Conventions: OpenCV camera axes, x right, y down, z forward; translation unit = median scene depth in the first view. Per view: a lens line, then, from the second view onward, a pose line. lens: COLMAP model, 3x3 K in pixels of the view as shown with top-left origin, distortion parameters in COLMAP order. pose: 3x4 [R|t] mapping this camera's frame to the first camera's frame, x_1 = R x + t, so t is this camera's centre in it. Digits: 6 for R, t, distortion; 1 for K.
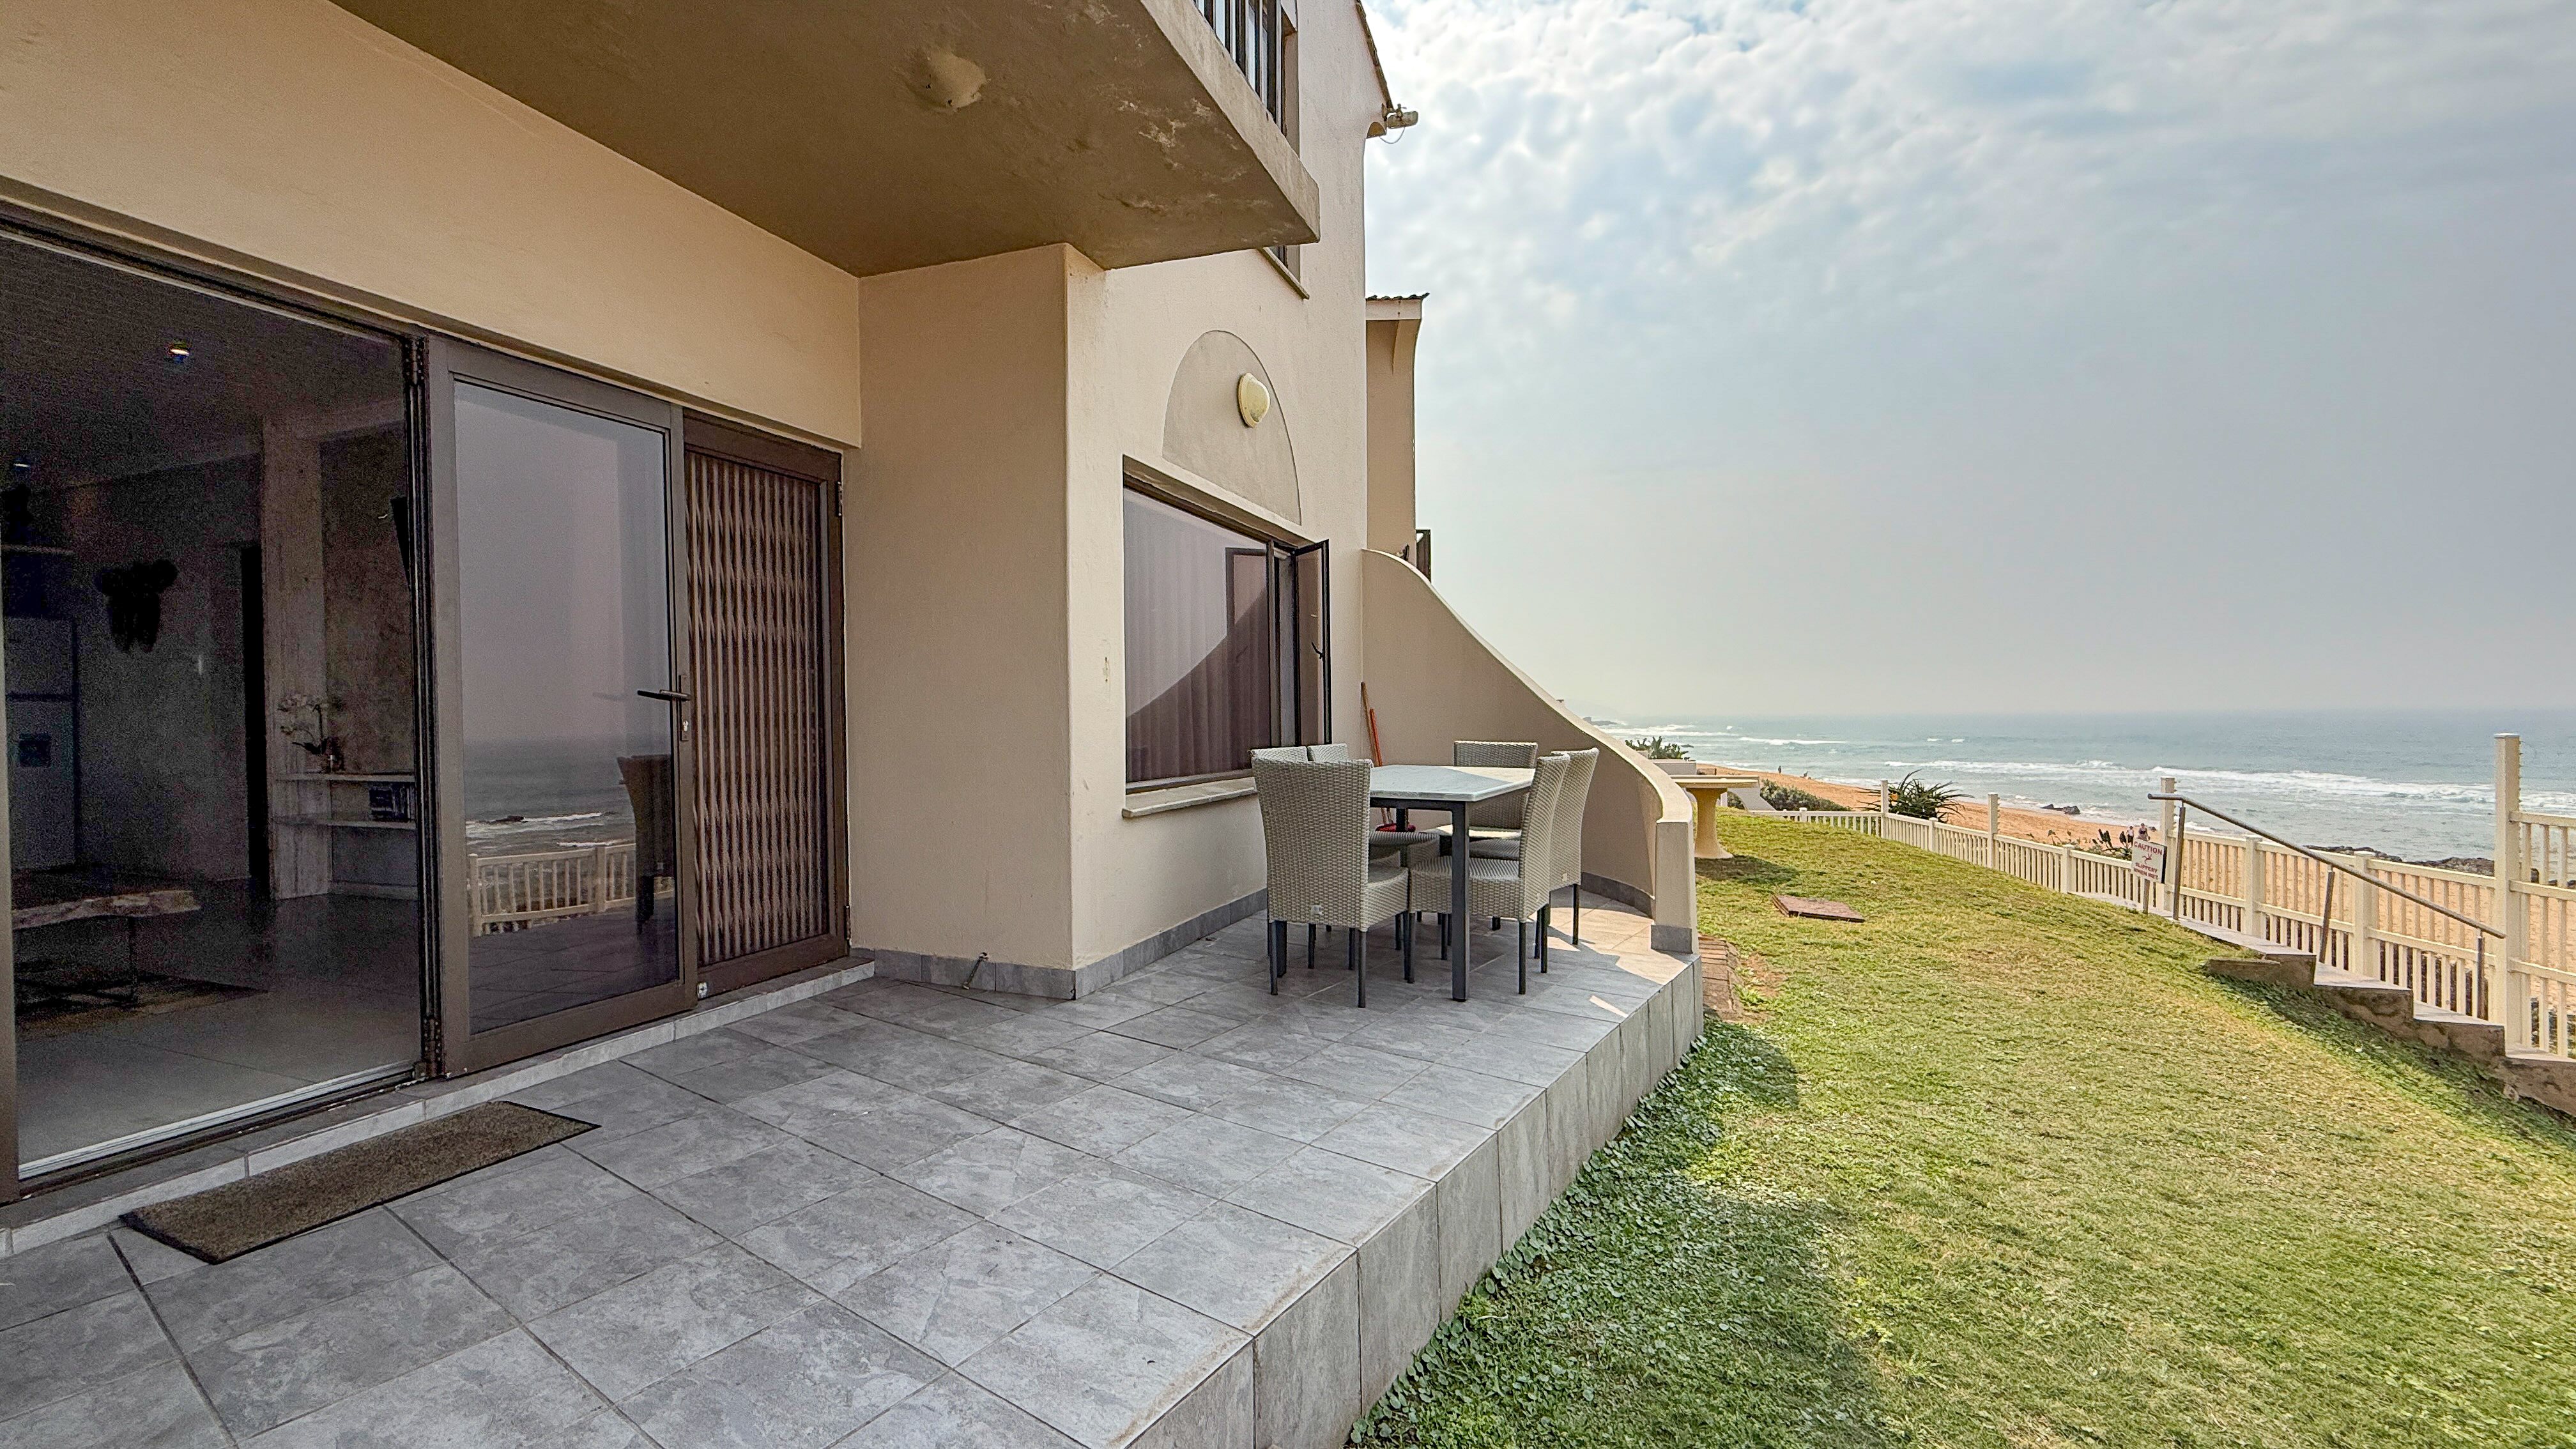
lens RADIAL K [[1033.7, 0, 1284.5], [0, 1033.7, 726.4], [0, 0, 1]] dist [-0.000248, 0.000469]
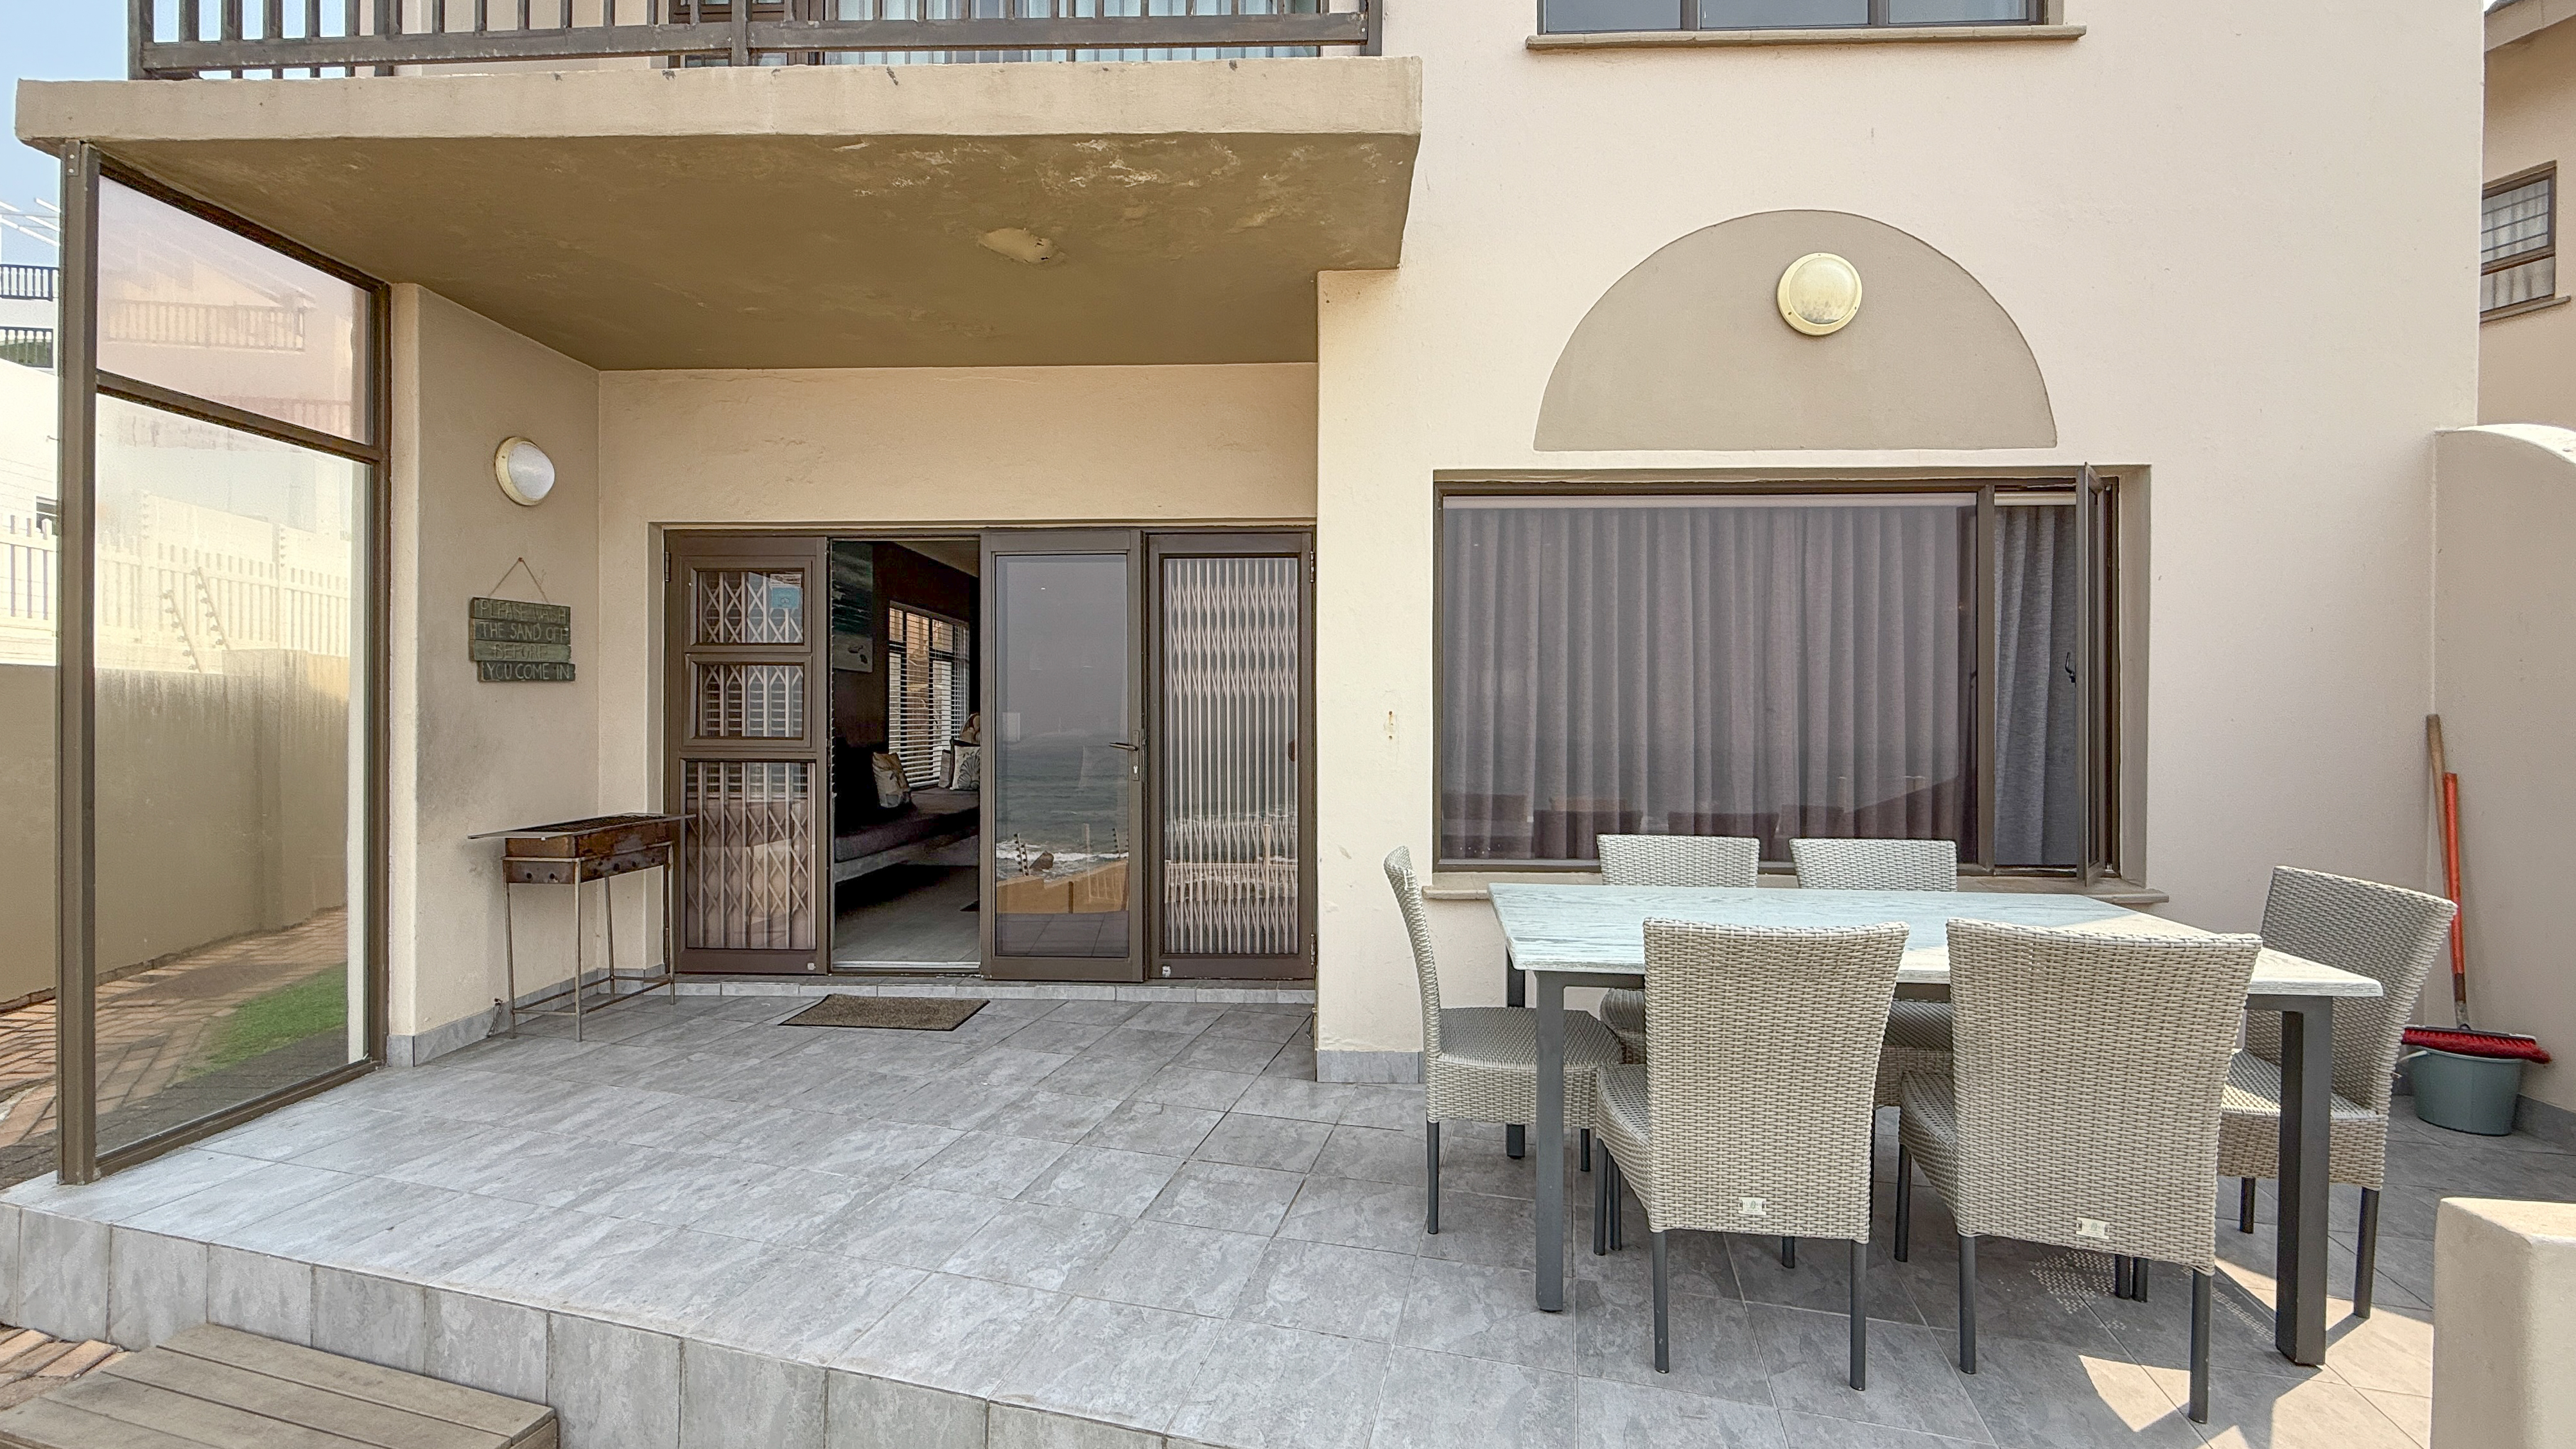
lens RADIAL K [[1033.6, 0, 1280.3], [0, 1033.6, 721.9], [0, 0, 1]] dist [-0.000248, 0.000469]
pose [[0.317375, 0.009686, -0.948251, 0.763936], [-0.012533, 0.999903, 0.006019, -0.074394], [0.948217, 0.009974, 0.317466, 0.766172]]
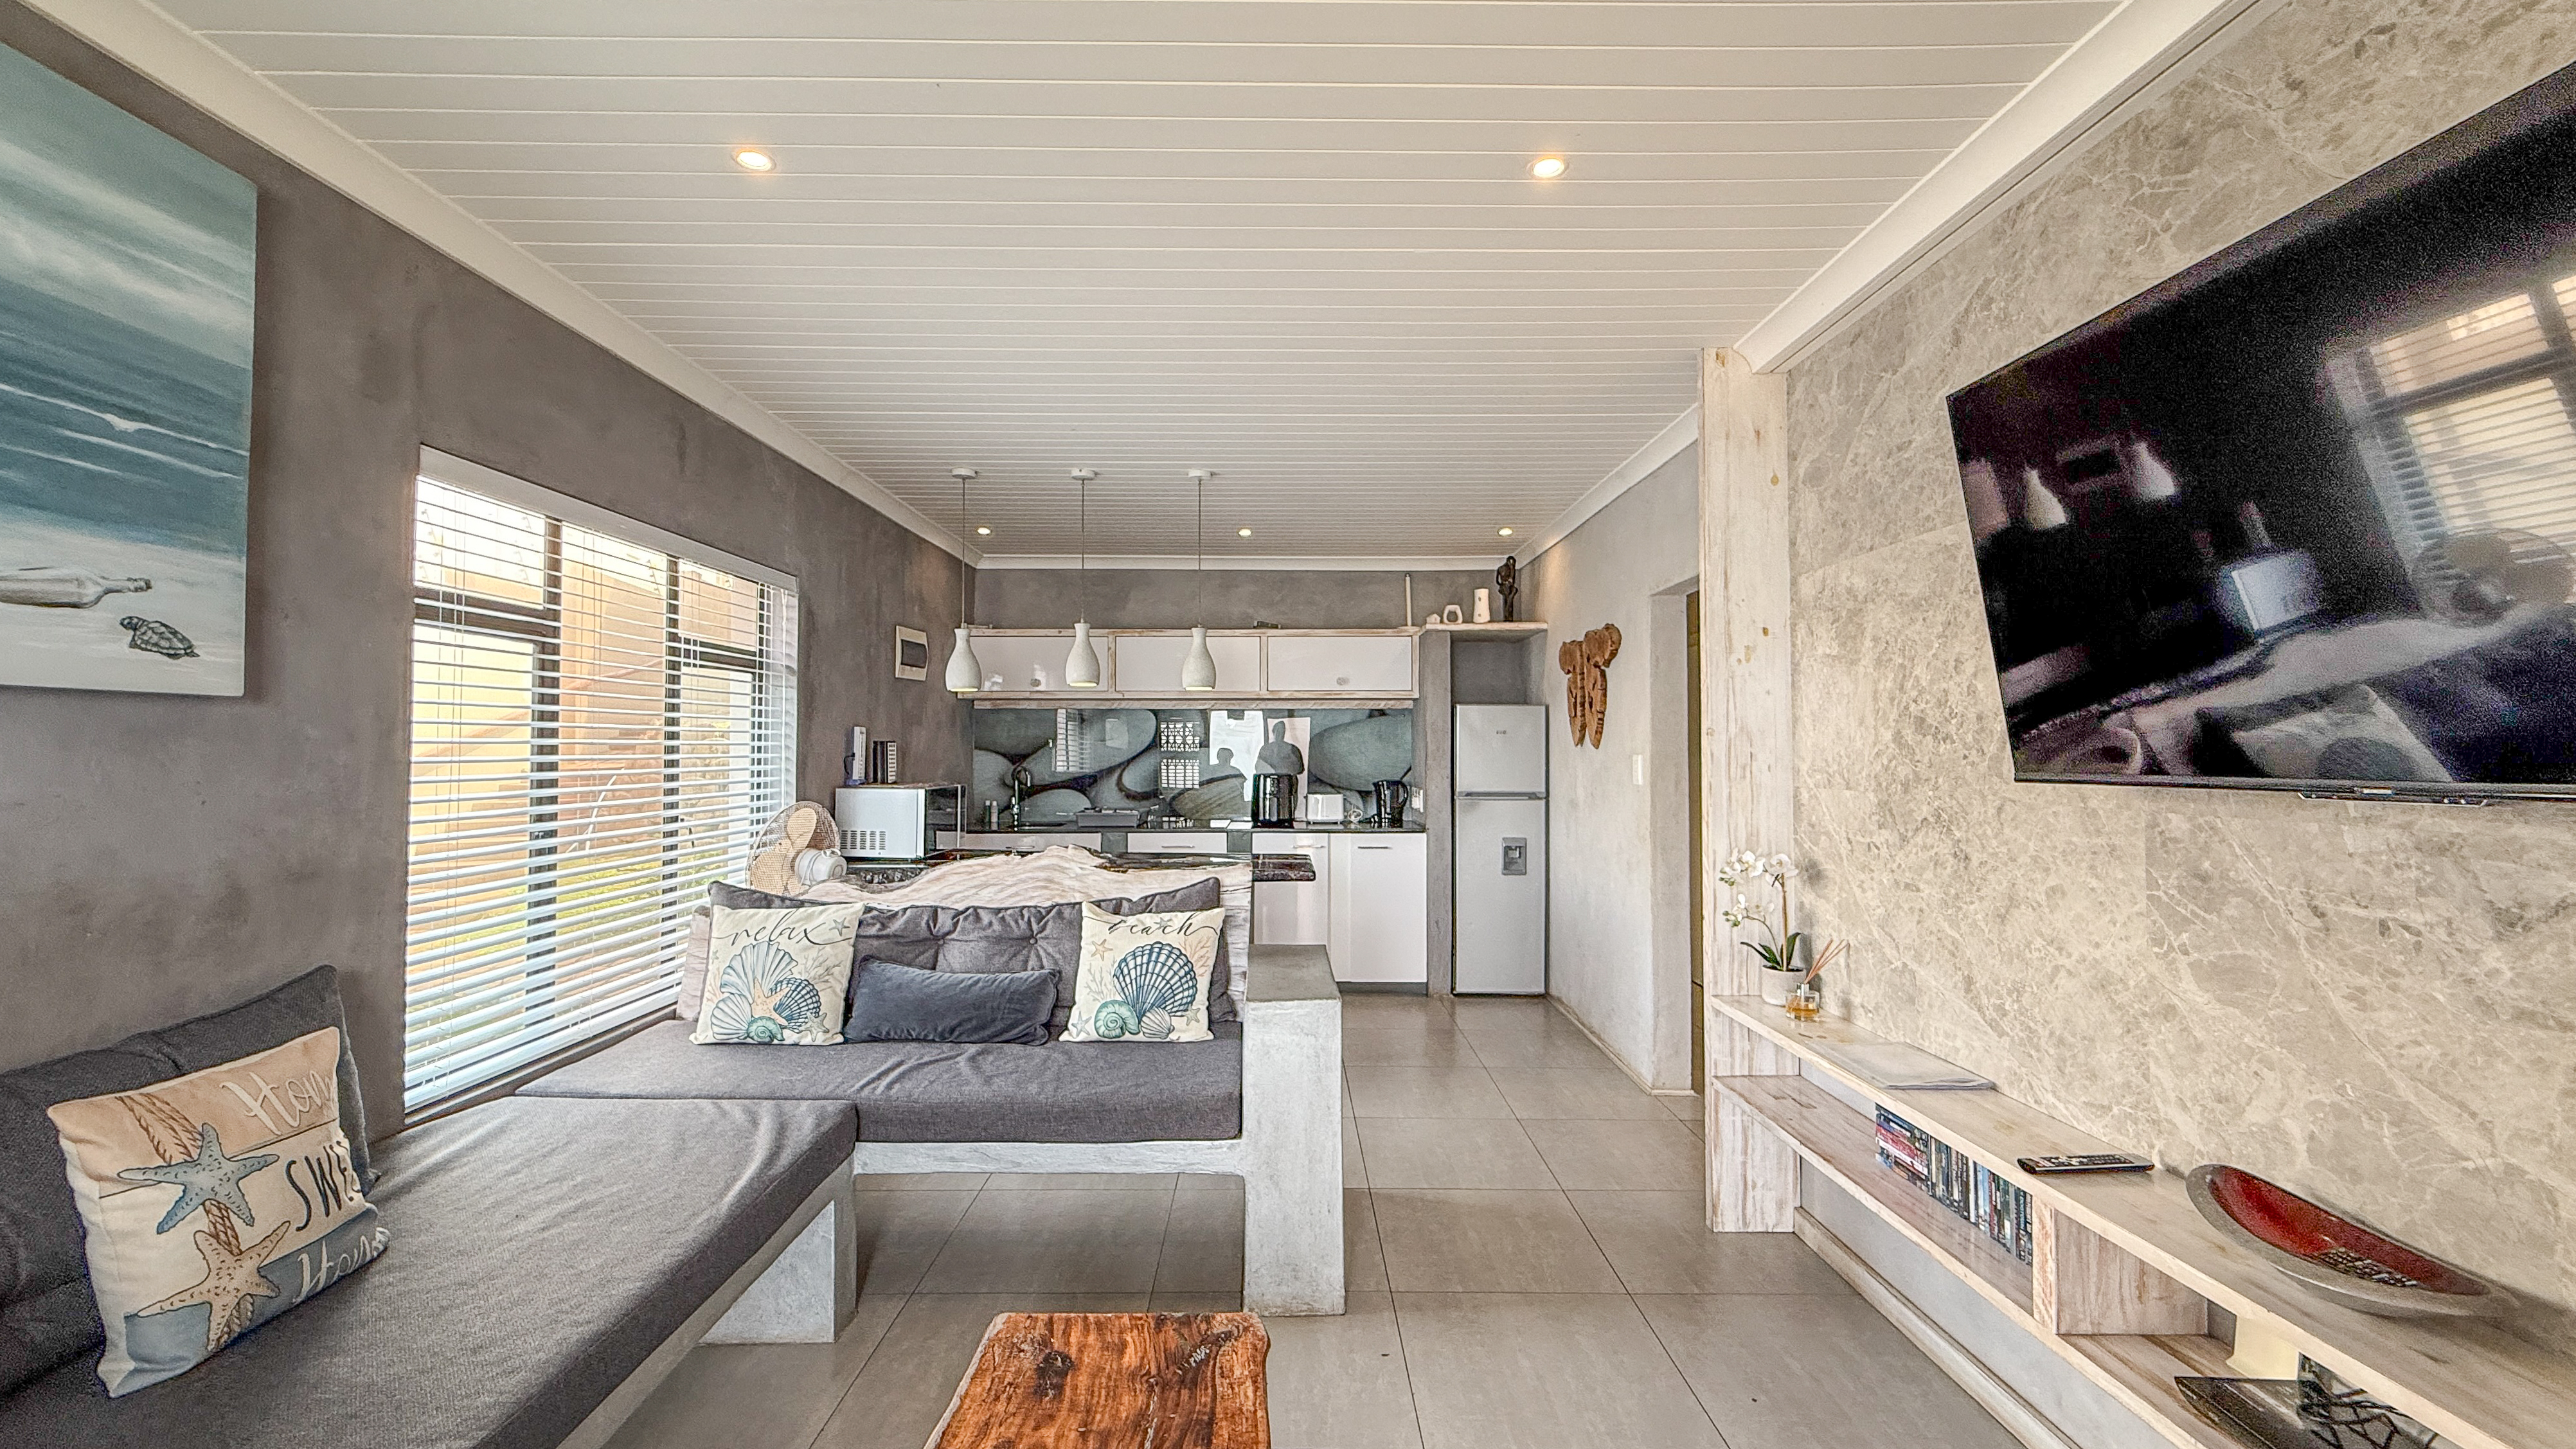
lens RADIAL K [[1033.6, 0, 1286.6], [0, 1033.6, 731.9], [0, 0, 1]] dist [-0.000248, 0.000469]
pose [[0.370146, -0.005274, -0.928959, -0.884129], [-0.008121, 0.999927, -0.008913, -0.137380], [0.928938, 0.010843, 0.370076, 0.937687]]
